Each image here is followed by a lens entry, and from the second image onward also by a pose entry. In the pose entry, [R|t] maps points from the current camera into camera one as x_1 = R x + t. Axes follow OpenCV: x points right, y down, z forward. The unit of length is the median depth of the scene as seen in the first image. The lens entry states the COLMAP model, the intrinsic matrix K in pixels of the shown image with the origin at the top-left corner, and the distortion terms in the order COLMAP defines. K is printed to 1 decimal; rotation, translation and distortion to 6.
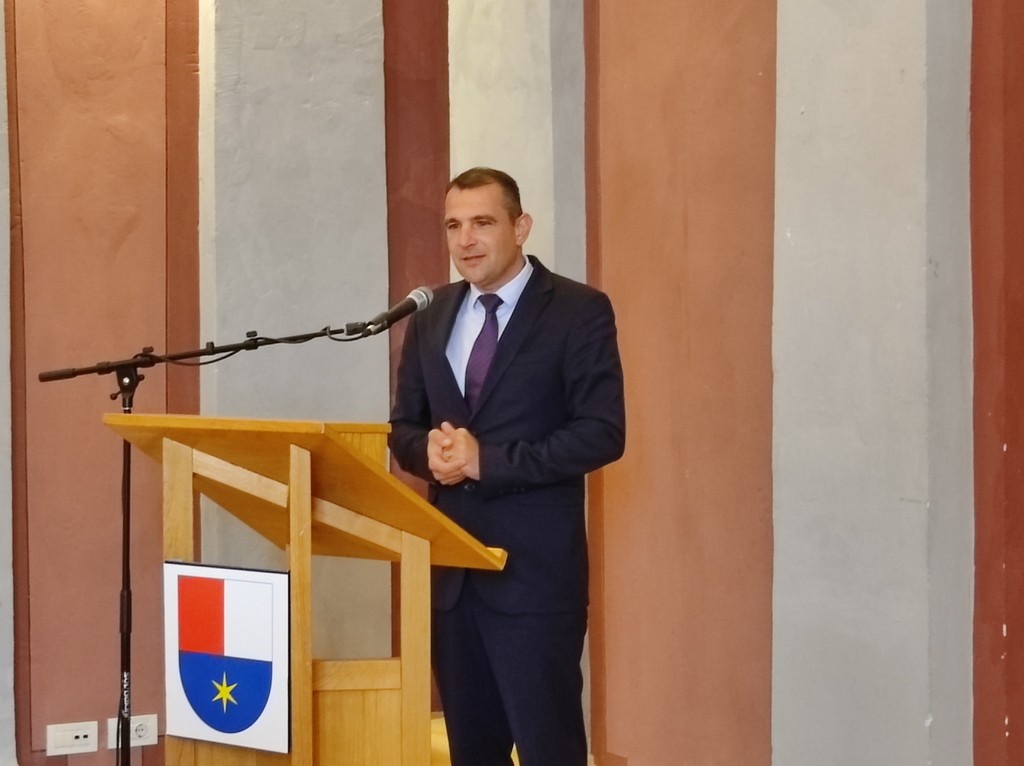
lens RADIAL K [[756.0, 0, 513.0], [0, 756.0, 378.4], [0, 0, 1]] dist [0.039414, -0.034267]
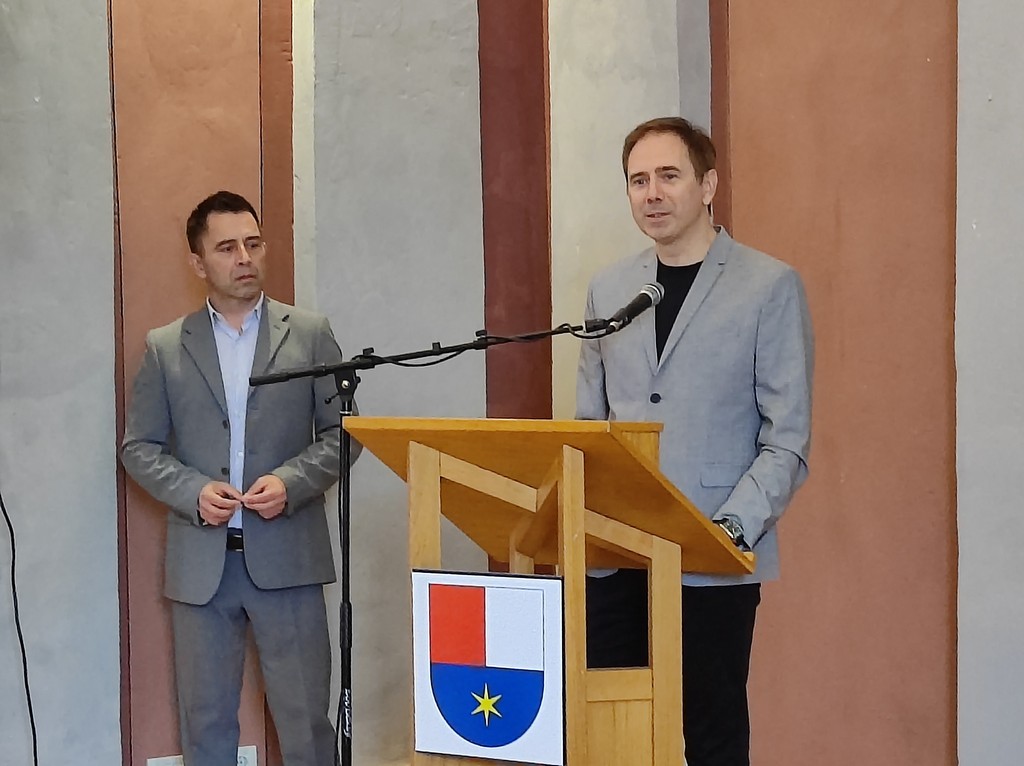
lens RADIAL K [[816.7, 0, 509.0], [0, 816.7, 385.8], [0, 0, 1]] dist [0.017076, 0.007157]
pose [[0.999496, -0.012723, 0.029073, -0.327448], [0.012912, 0.999897, -0.006338, 0.015023], [-0.028989, 0.006710, 0.999557, -0.030104]]
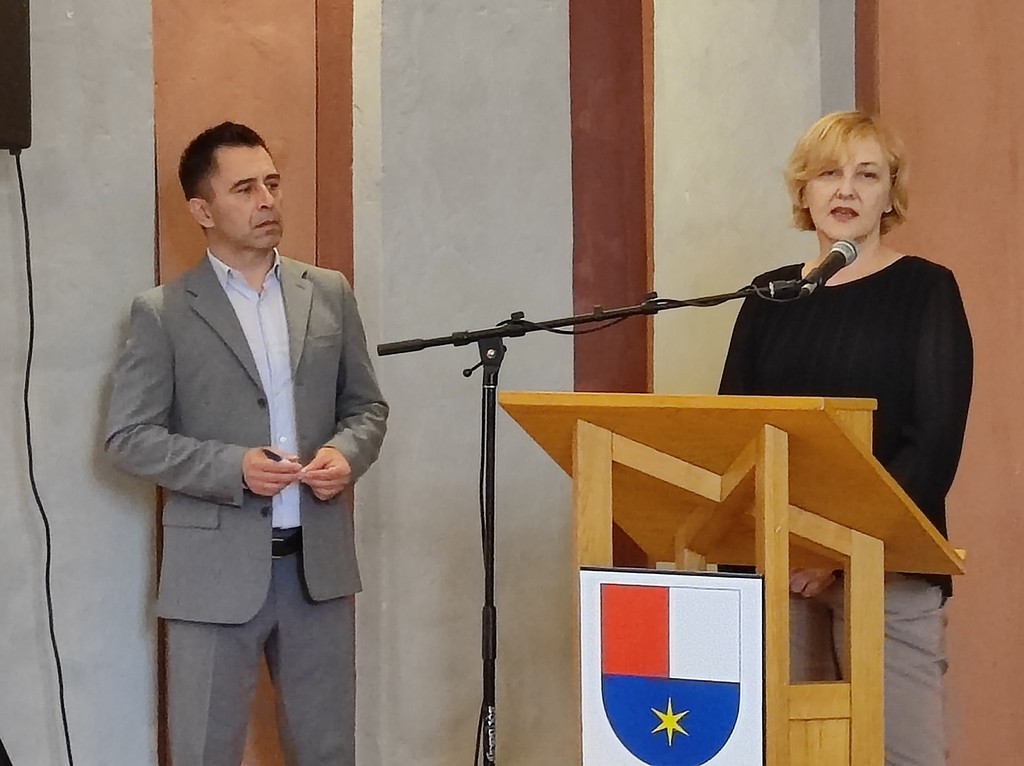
lens RADIAL K [[1000.2, 0, 531.2], [0, 1000.2, 362.7], [0, 0, 1]] dist [0.016727, 0.000000]
pose [[0.999064, -0.007177, 0.042664, -0.502460], [0.007290, 0.999970, -0.002493, 0.016194], [-0.042645, 0.002802, 0.999086, -0.084090]]
